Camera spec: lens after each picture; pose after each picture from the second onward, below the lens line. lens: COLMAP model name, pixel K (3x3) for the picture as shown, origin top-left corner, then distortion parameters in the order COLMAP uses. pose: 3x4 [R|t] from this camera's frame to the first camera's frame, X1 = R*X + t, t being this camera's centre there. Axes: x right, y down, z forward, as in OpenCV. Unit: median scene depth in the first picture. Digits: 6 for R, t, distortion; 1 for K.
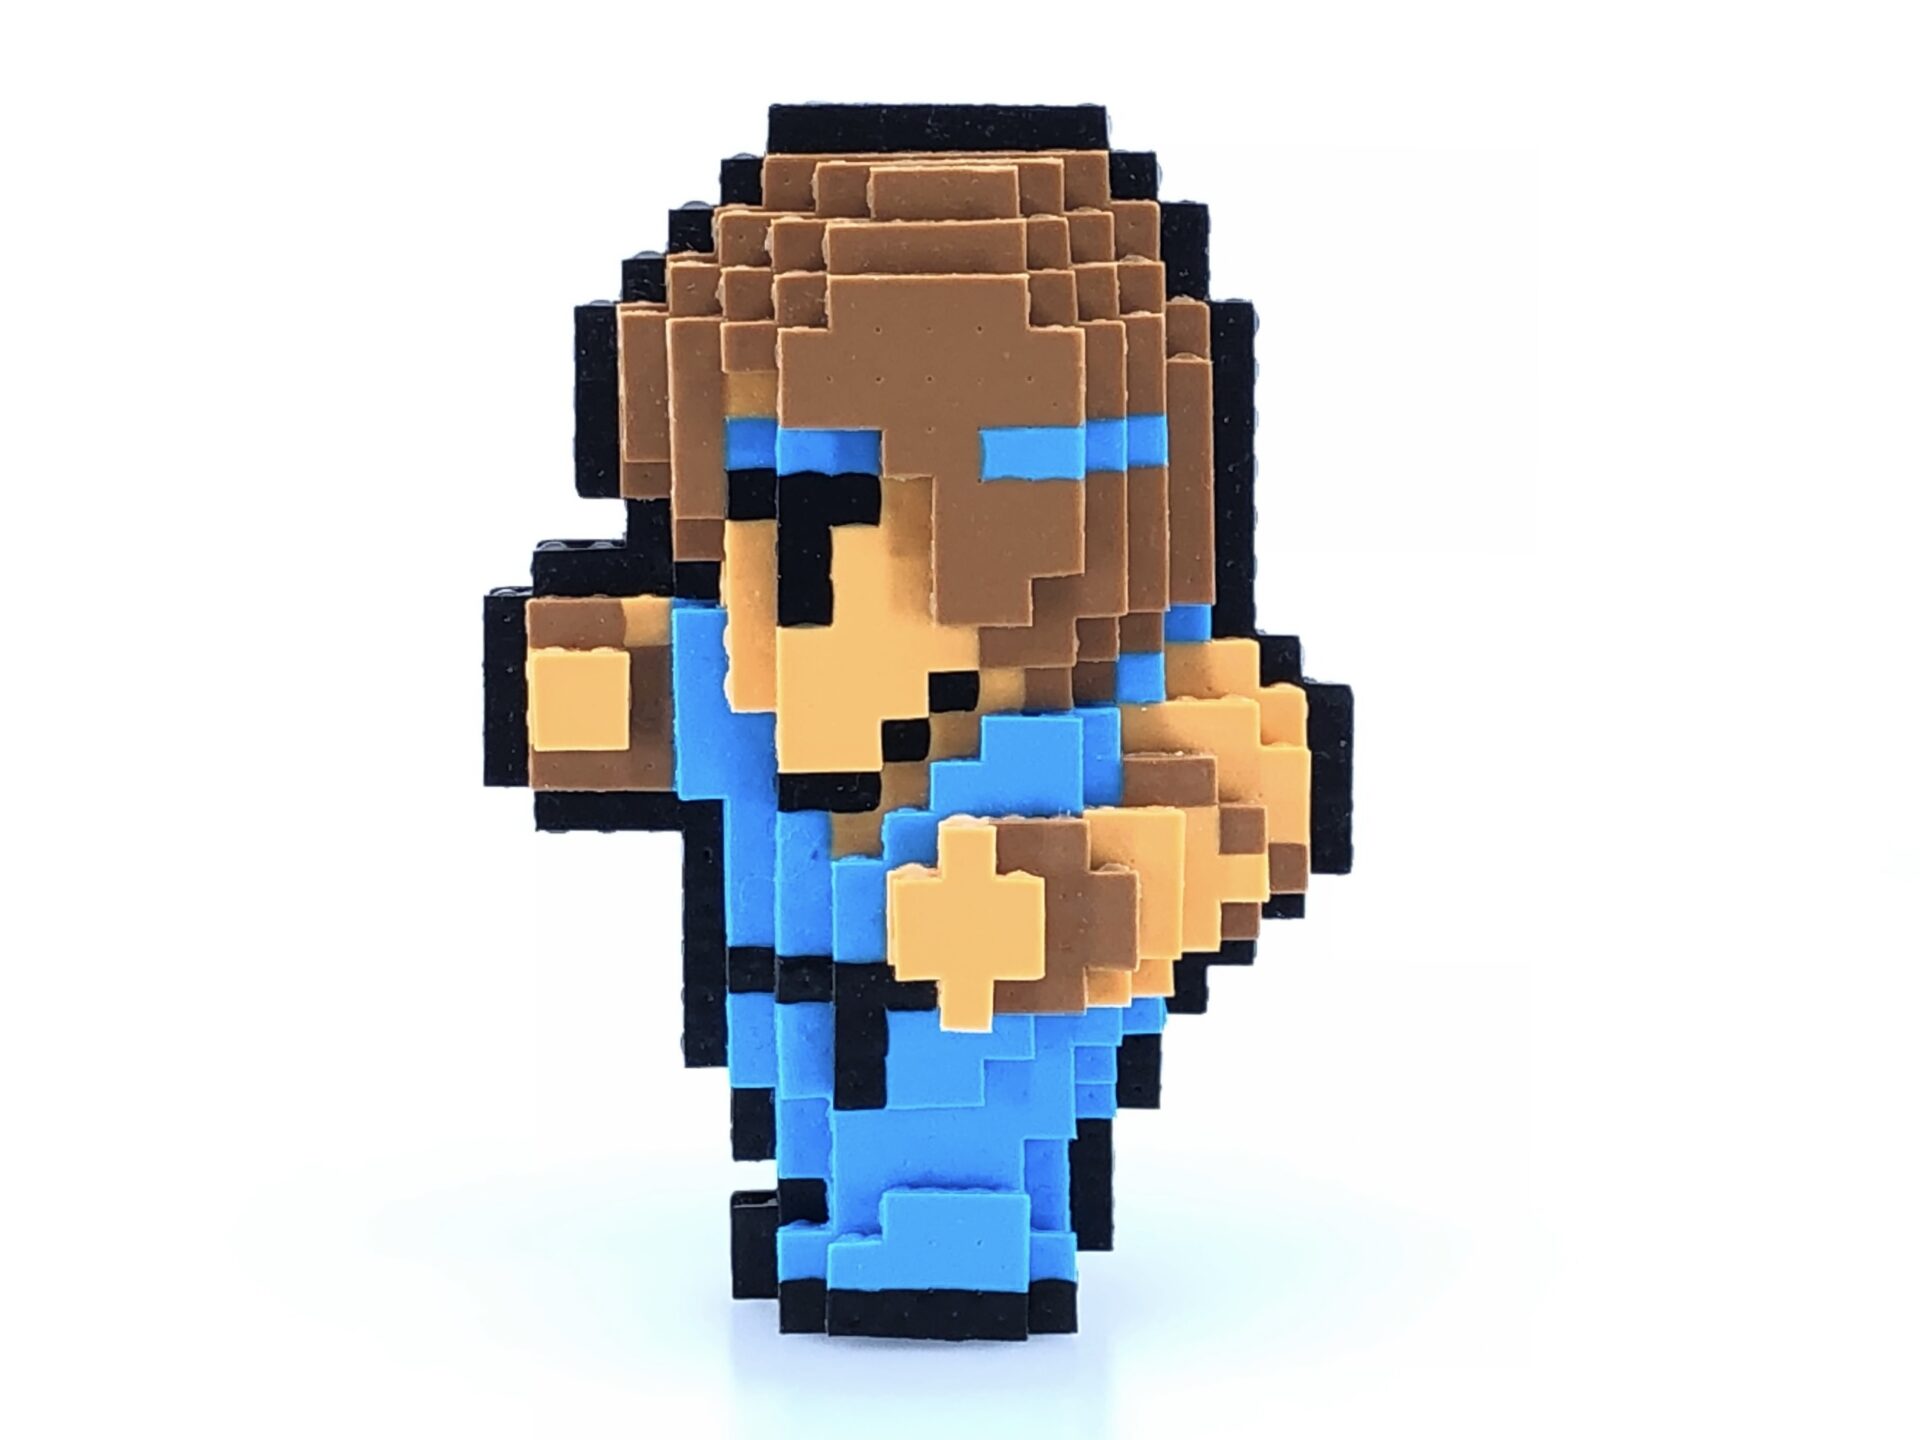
lens RADIAL K [[4857.7, 0, 960.0], [0, 4857.7, 720.0], [0, 0, 1]] dist [-0.084133, -0.254858]
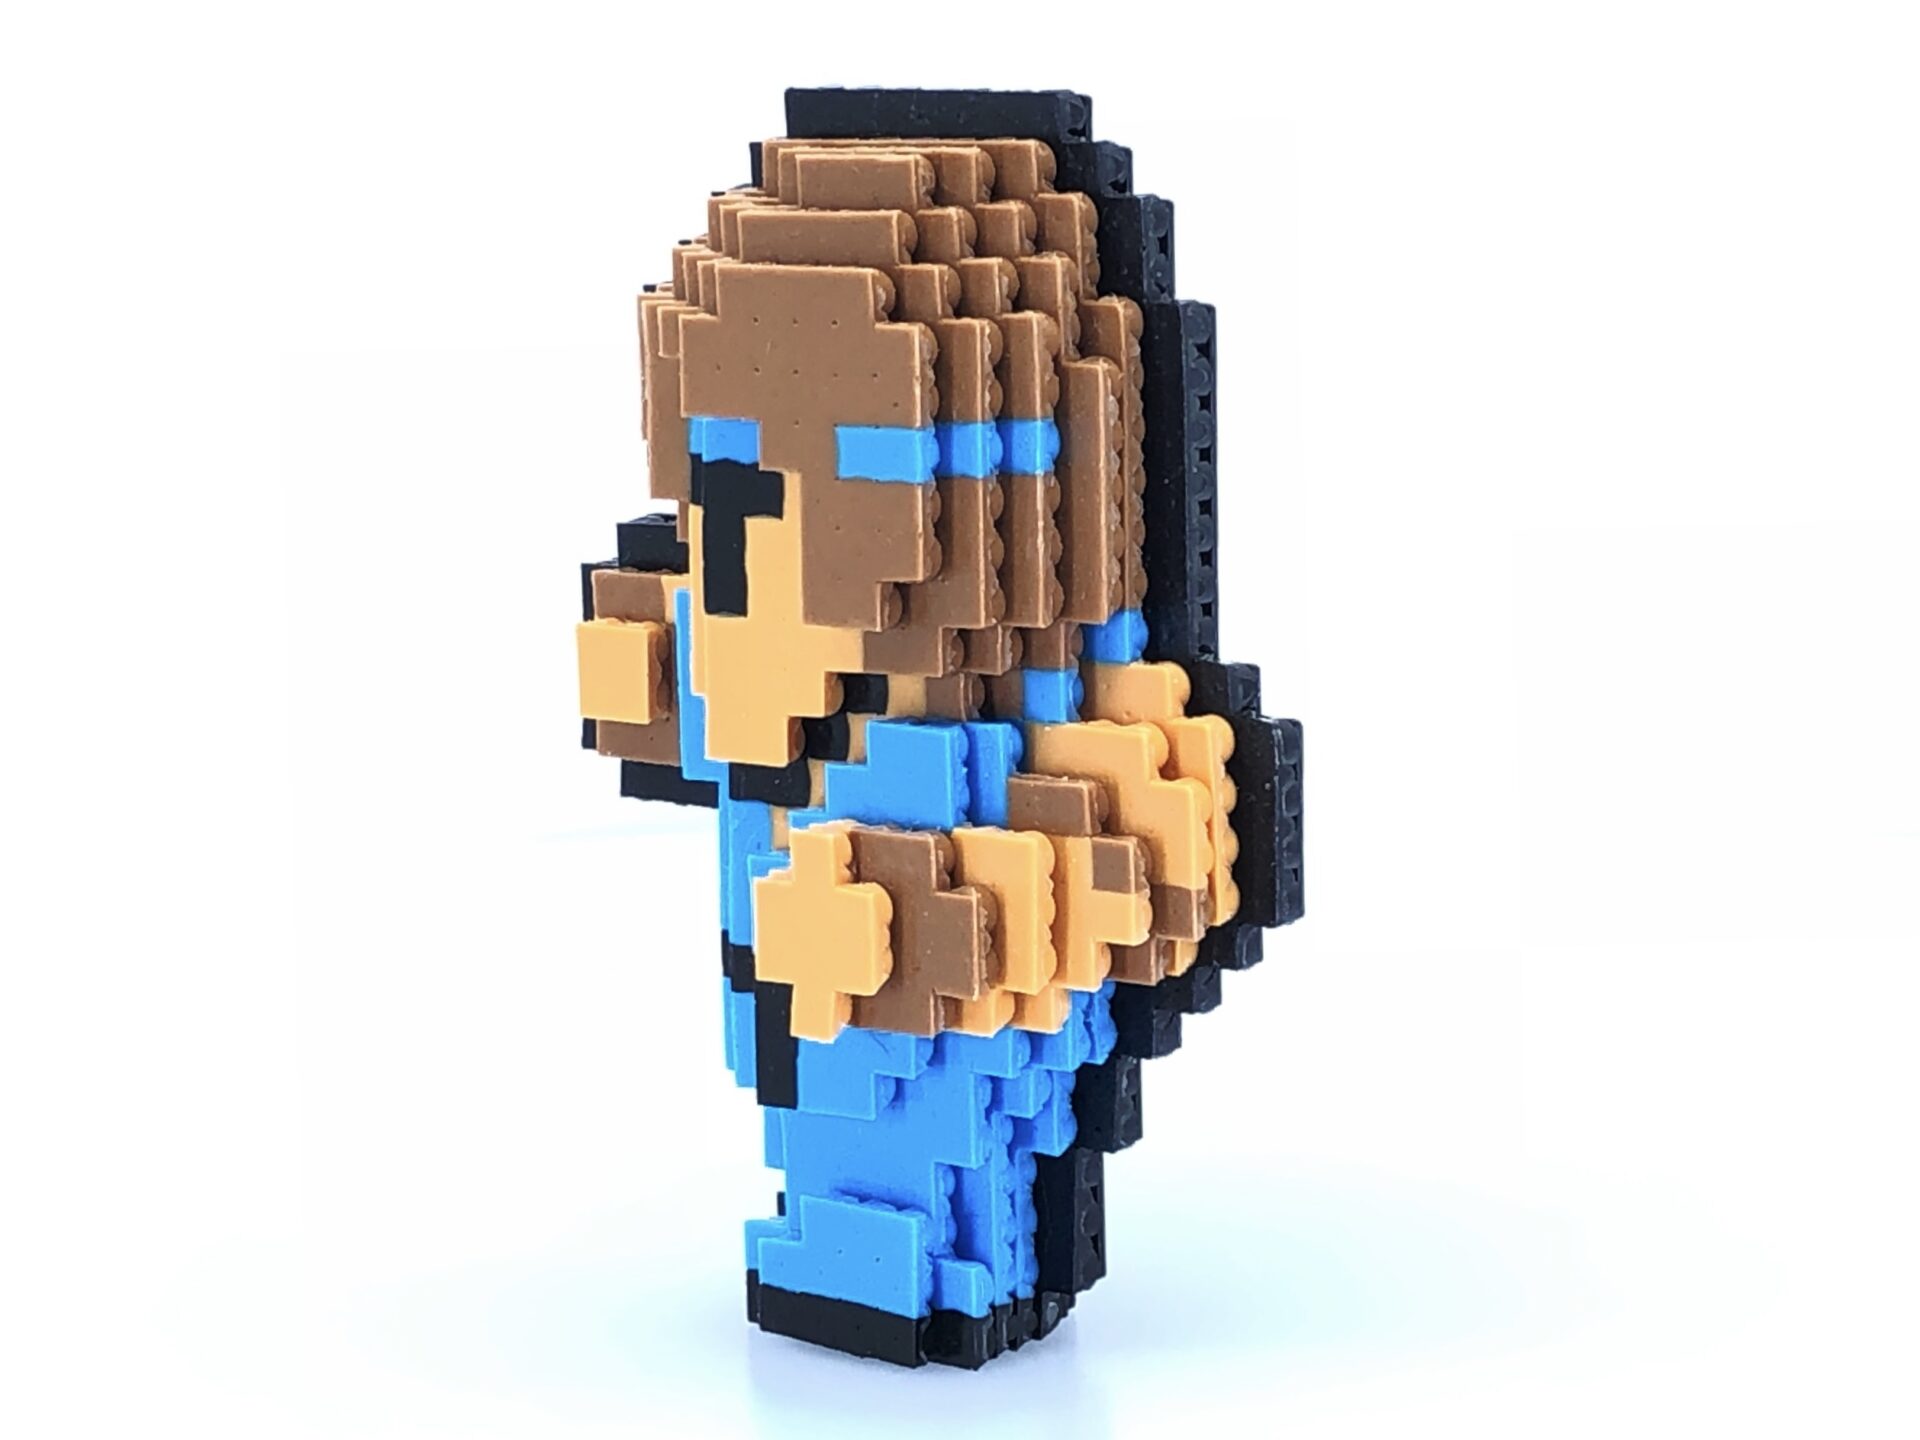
lens RADIAL K [[4857.7, 0, 960.0], [0, 4857.7, 720.0], [0, 0, 1]] dist [-0.084133, -0.254858]
pose [[0.780405, 0.086819, -0.619218, 0.613590], [-0.077319, 0.996112, 0.042216, -0.042948], [0.620476, 0.014931, 0.784084, 0.246200]]
